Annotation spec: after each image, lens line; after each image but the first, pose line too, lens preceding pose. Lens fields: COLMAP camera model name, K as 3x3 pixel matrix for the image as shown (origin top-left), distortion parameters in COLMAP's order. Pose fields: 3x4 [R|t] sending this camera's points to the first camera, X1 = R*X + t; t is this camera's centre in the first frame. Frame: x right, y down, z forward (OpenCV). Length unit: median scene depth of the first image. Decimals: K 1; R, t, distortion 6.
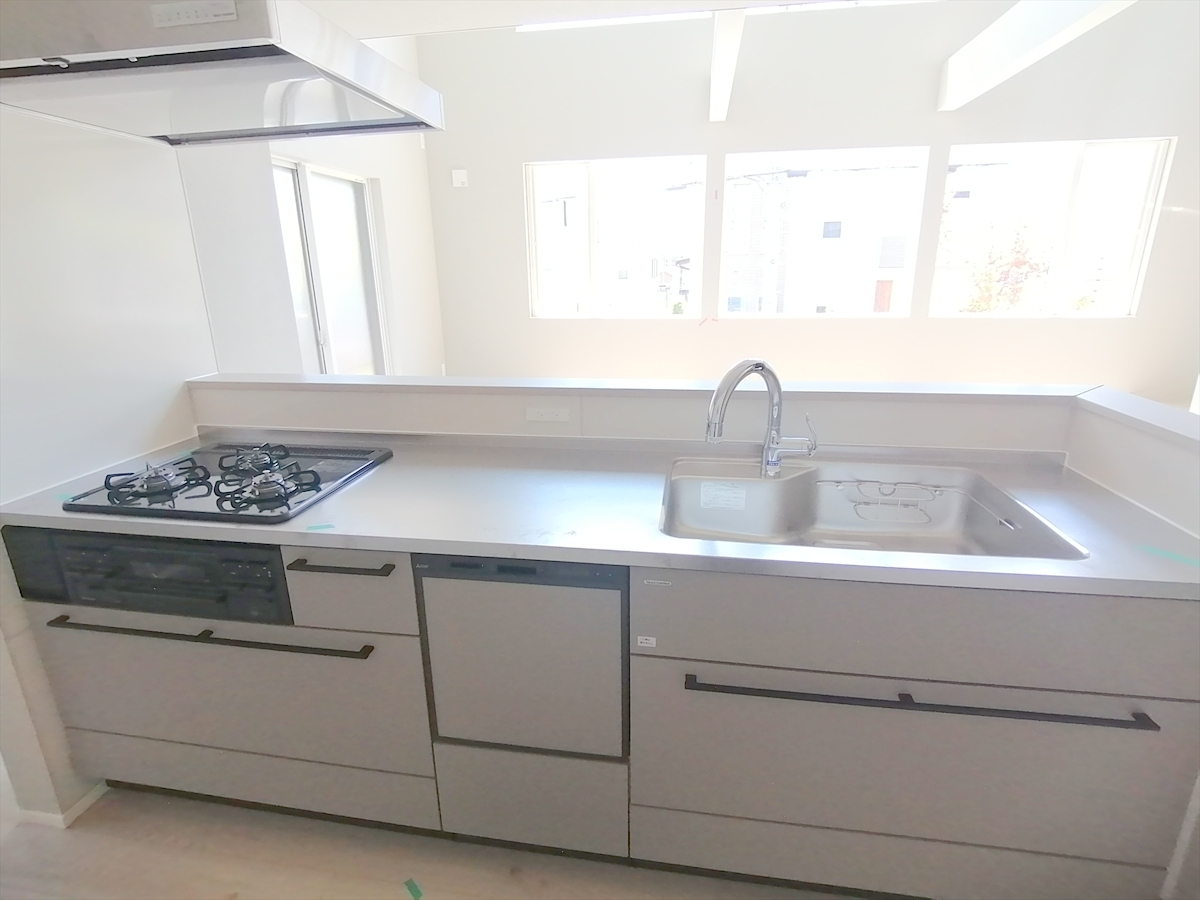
lens RADIAL K [[608.6, 0, 597.2], [0, 608.6, 441.5], [0, 0, 1]] dist [-0.014022, -0.000362]
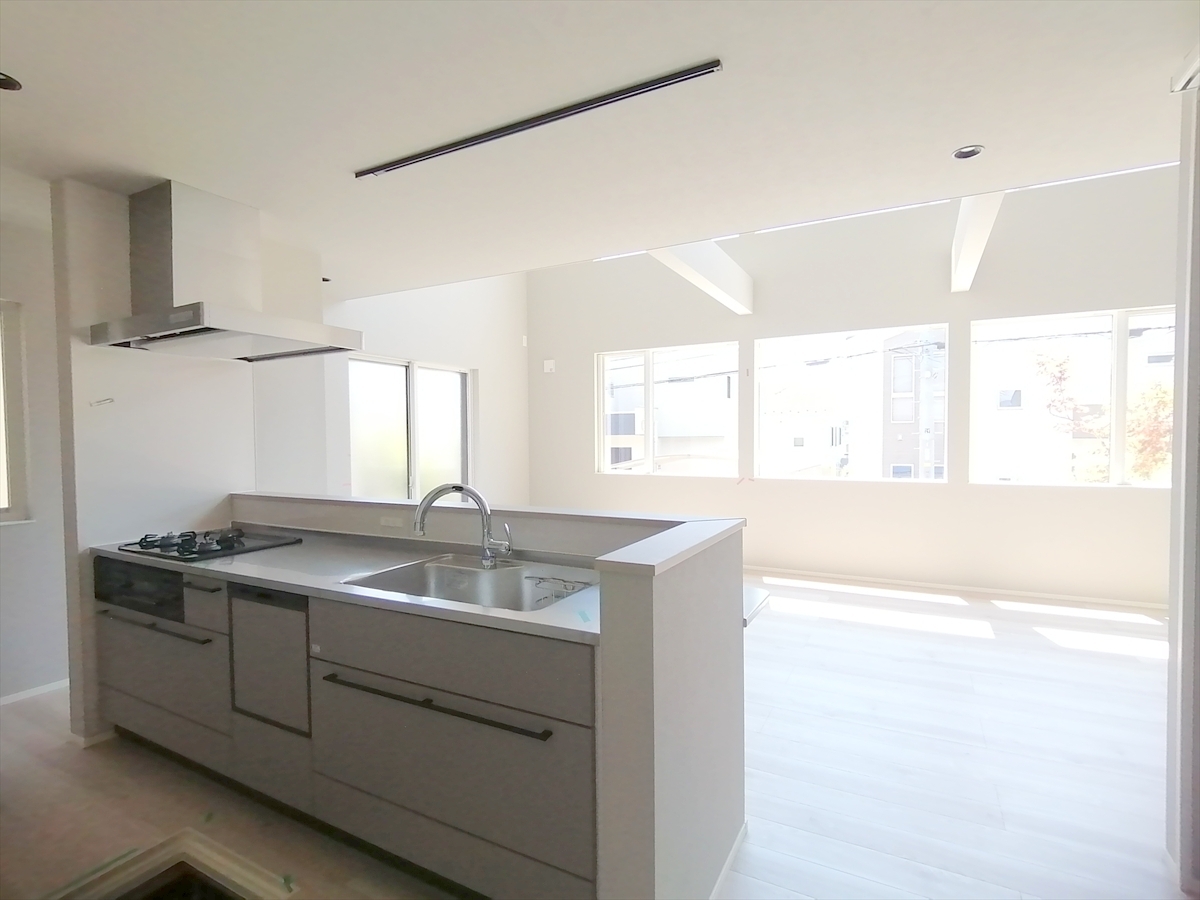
lens RADIAL K [[591.2, 0, 597.5], [0, 591.2, 449.0], [0, 0, 1]] dist [0.018948, -0.025068]
pose [[0.945483, 0.013976, -0.325372, 1.090292], [-0.095970, 0.966672, -0.237352, 0.102170], [0.311211, 0.255638, 0.915313, -0.297322]]
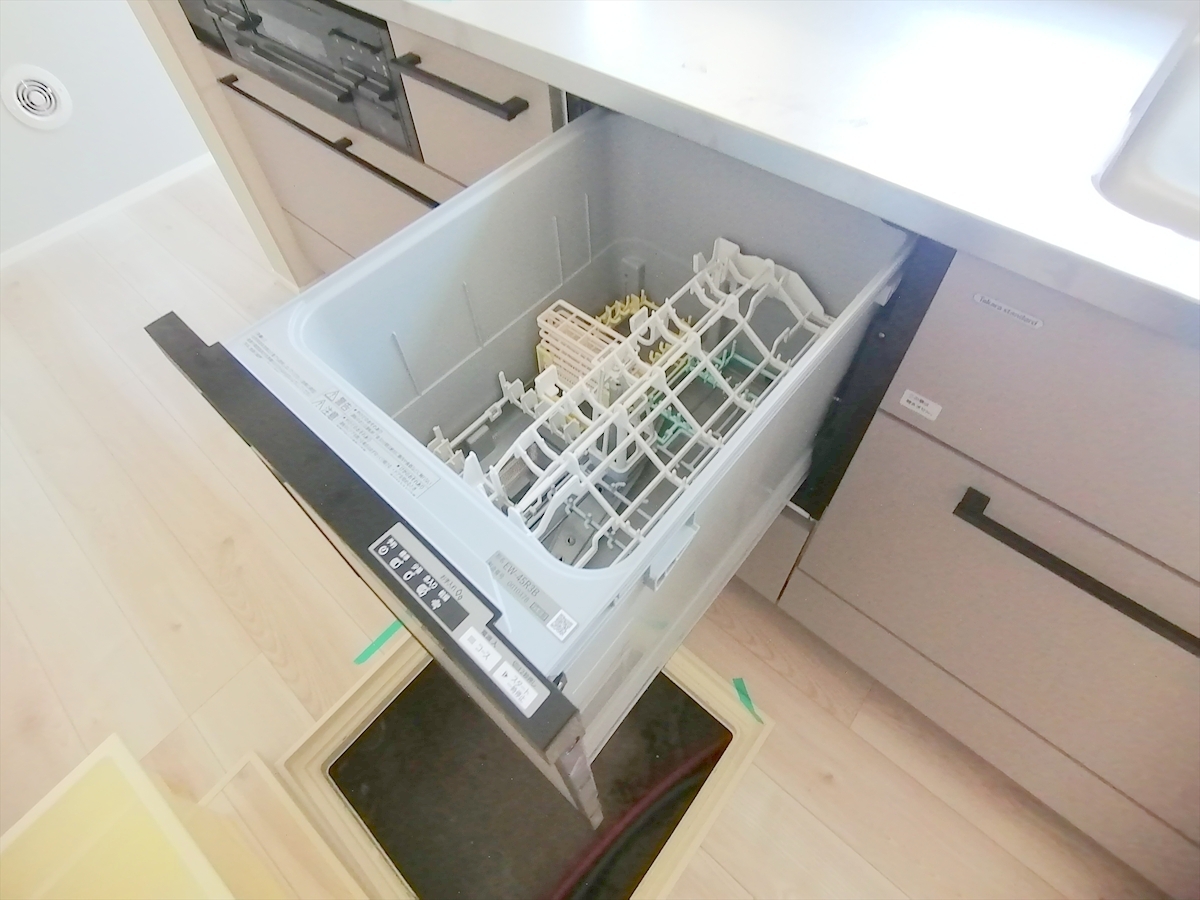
lens RADIAL K [[628.5, 0, 600.0], [0, 628.5, 450.0], [0, 0, 1]] dist [0.001582, 0.000638]
pose [[0.835747, 0.432189, -0.338731, 0.044114], [-0.127016, 0.752293, 0.646469, 0.055265], [0.534222, -0.497261, 0.683622, 0.421975]]
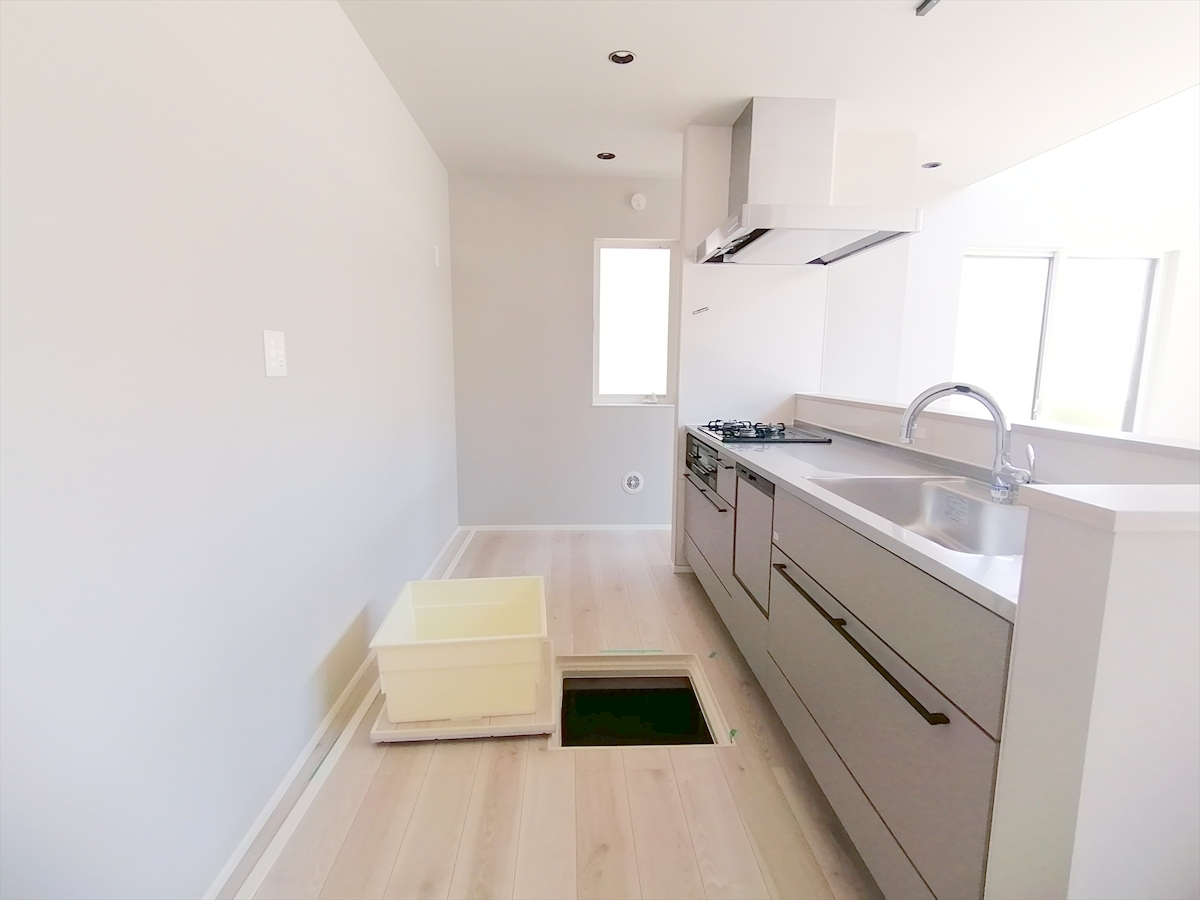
lens RADIAL K [[591.2, 0, 597.5], [0, 591.2, 449.0], [0, 0, 1]] dist [0.018948, -0.025068]
pose [[0.202591, 0.158389, -0.966369, 1.249613], [-0.285688, 0.953464, 0.096382, 0.077308], [0.936664, 0.256554, 0.238413, 0.090611]]
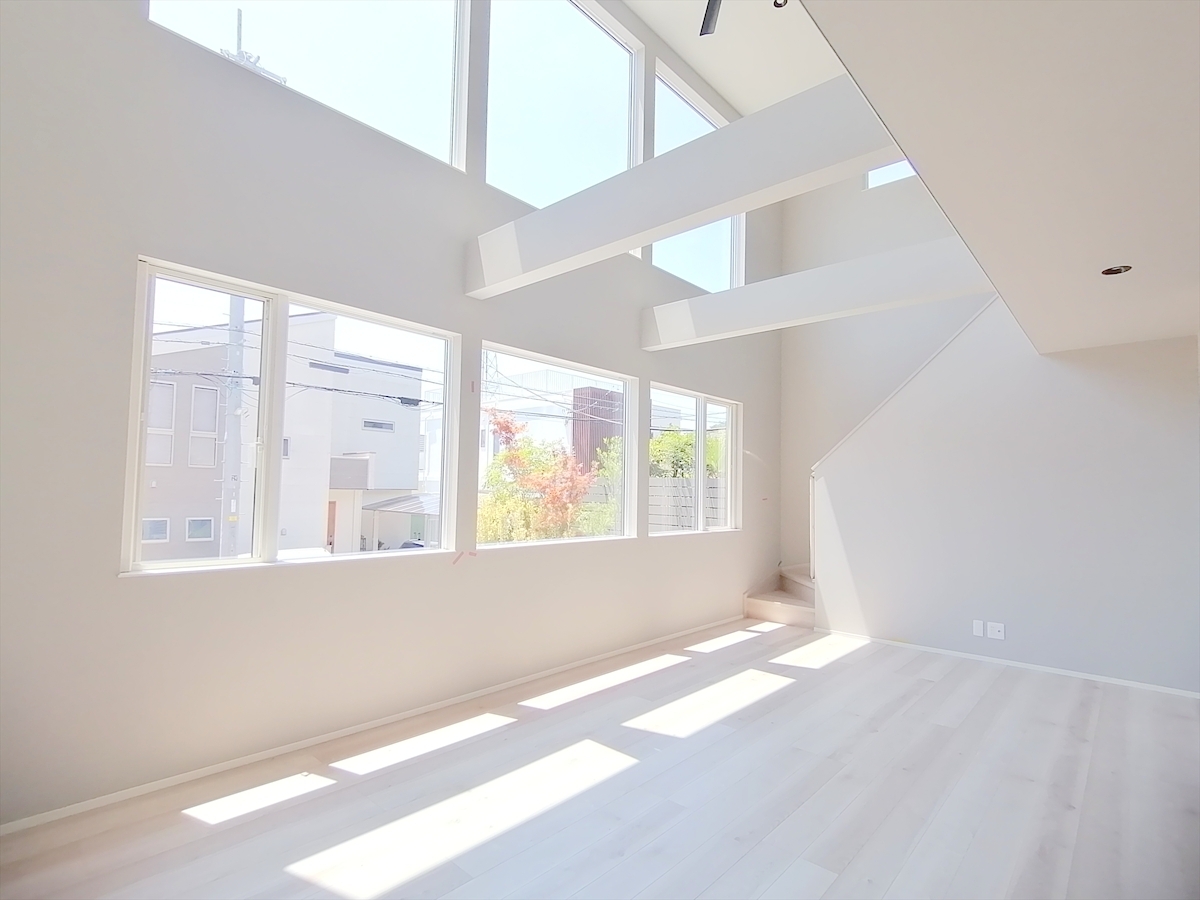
lens RADIAL K [[591.2, 0, 597.5], [0, 591.2, 449.0], [0, 0, 1]] dist [0.018948, -0.025068]
pose [[0.554483, 0.079431, 0.828396, -1.155339], [0.206516, 0.951163, -0.229433, -0.509748], [-0.806164, 0.298294, 0.511000, 1.992424]]
